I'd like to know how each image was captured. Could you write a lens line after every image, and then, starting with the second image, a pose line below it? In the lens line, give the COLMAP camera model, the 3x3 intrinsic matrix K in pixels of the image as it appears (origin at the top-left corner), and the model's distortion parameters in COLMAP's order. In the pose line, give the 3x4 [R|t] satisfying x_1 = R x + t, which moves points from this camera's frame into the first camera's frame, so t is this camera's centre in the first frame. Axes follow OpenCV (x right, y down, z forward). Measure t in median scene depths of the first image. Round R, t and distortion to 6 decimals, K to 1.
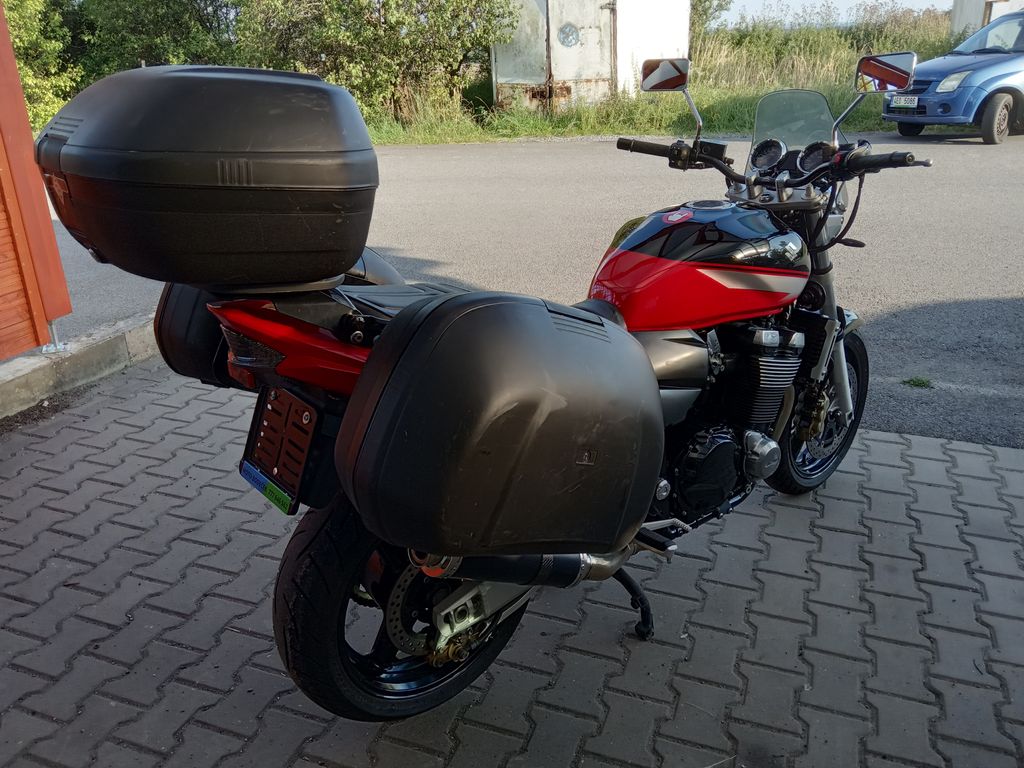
lens RADIAL K [[825.2, 0, 509.0], [0, 825.2, 386.4], [0, 0, 1]] dist [0.038021, -0.047307]
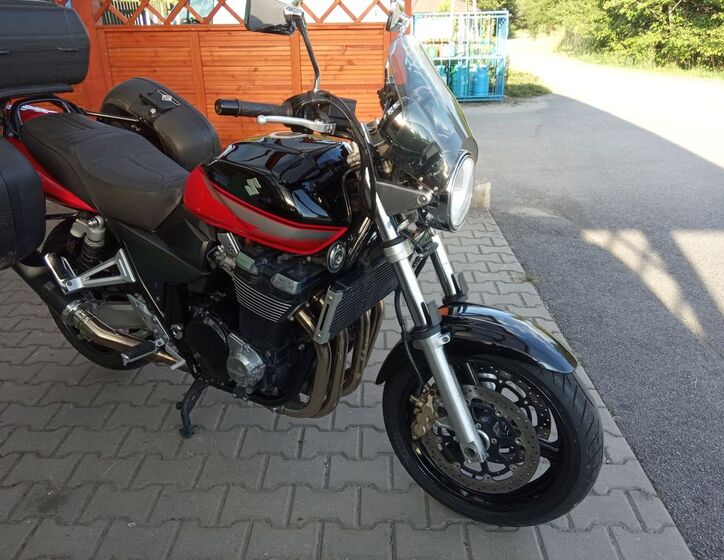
lens RADIAL K [[600.9, 0, 364.8], [0, 600.9, 277.9], [0, 0, 1]] dist [0.055369, -0.081995]
pose [[0.352284, 0.388884, -0.851273, 0.615816], [-0.361683, 0.895486, 0.259405, -0.175982], [0.863181, 0.216507, 0.456118, 0.460481]]
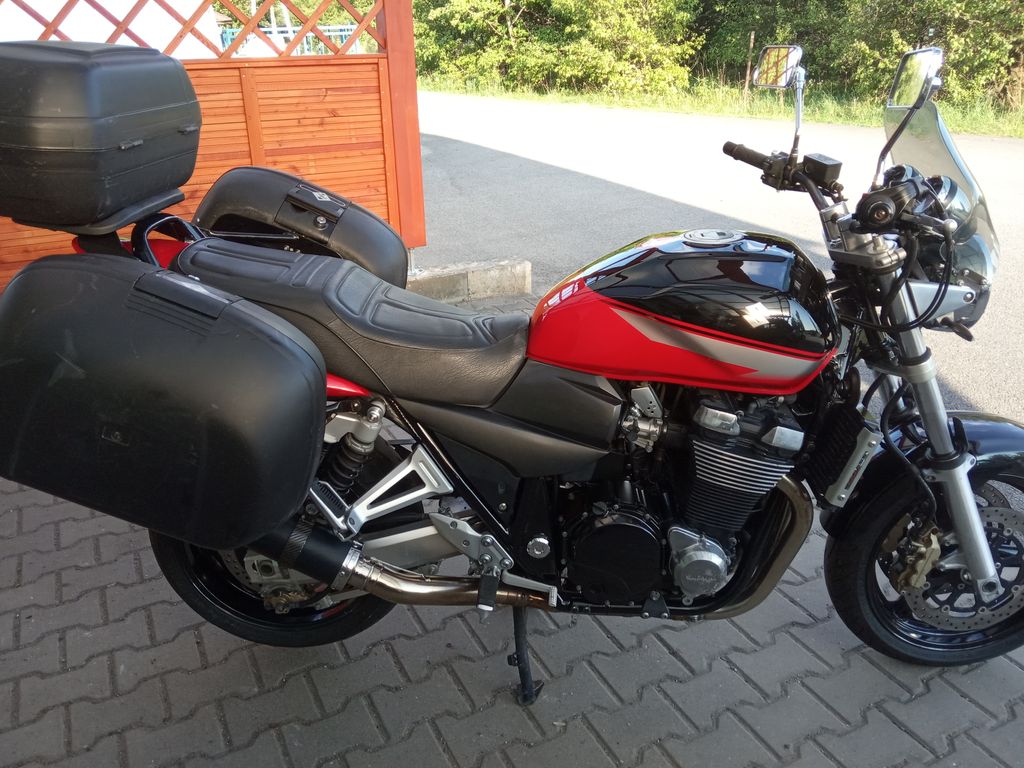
lens RADIAL K [[823.3, 0, 508.2], [0, 823.3, 384.4], [0, 0, 1]] dist [0.035425, -0.051261]
pose [[0.747994, 0.278206, -0.602583, 0.363955], [-0.260460, 0.958118, 0.119041, -0.076470], [0.610464, 0.067907, 0.789128, 0.165364]]
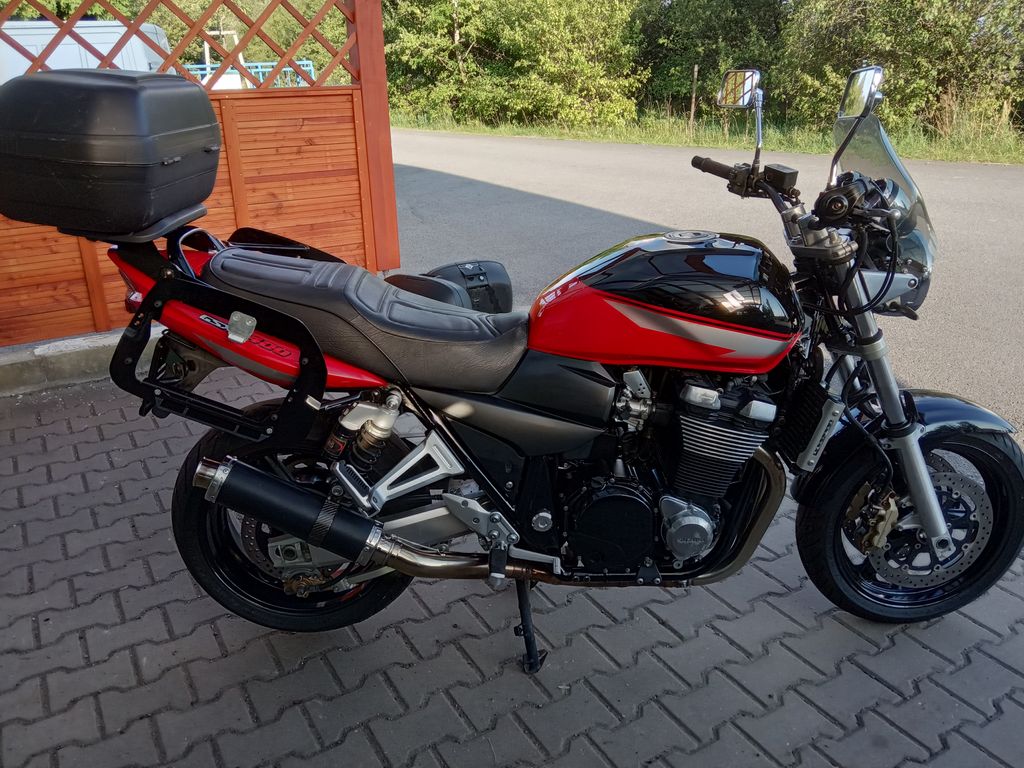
lens RADIAL K [[825.2, 0, 509.0], [0, 825.2, 386.4], [0, 0, 1]] dist [0.038021, -0.047307]
pose [[0.787175, 0.235073, -0.570173, 0.379174], [-0.237581, 0.968741, 0.071395, -0.048590], [0.569132, 0.079262, 0.818417, 0.107752]]
